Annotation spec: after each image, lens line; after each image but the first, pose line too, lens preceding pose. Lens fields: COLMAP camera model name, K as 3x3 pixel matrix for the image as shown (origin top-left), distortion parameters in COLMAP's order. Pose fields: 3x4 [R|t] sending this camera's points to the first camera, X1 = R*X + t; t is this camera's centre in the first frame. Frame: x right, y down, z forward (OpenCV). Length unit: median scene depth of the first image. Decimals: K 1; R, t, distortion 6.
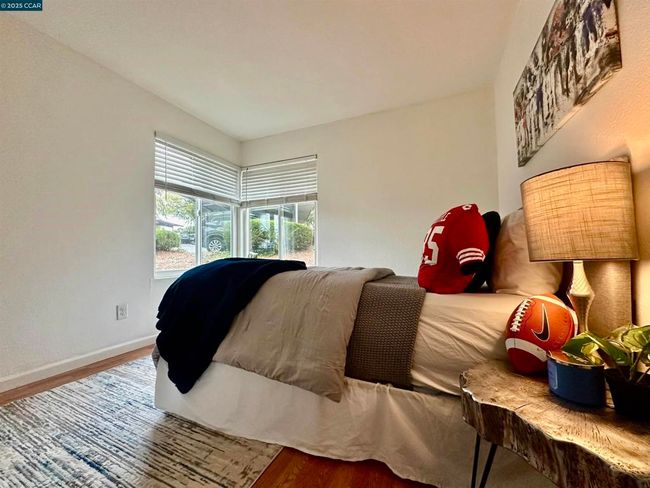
lens RADIAL K [[261.9, 0, 324.0], [0, 261.9, 241.6], [0, 0, 1]] dist [0.001002, 0.000019]
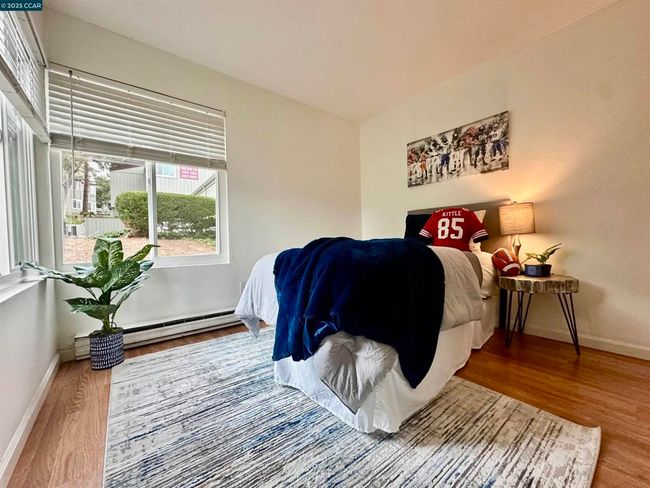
lens RADIAL K [[261.9, 0, 325.5], [0, 261.9, 241.6], [0, 0, 1]] dist [0.001002, 0.000019]
pose [[0.451209, -0.011739, 0.892341, -0.617953], [-0.022745, 0.999437, 0.024649, 0.031603], [-0.892128, -0.031419, 0.450689, 0.377852]]
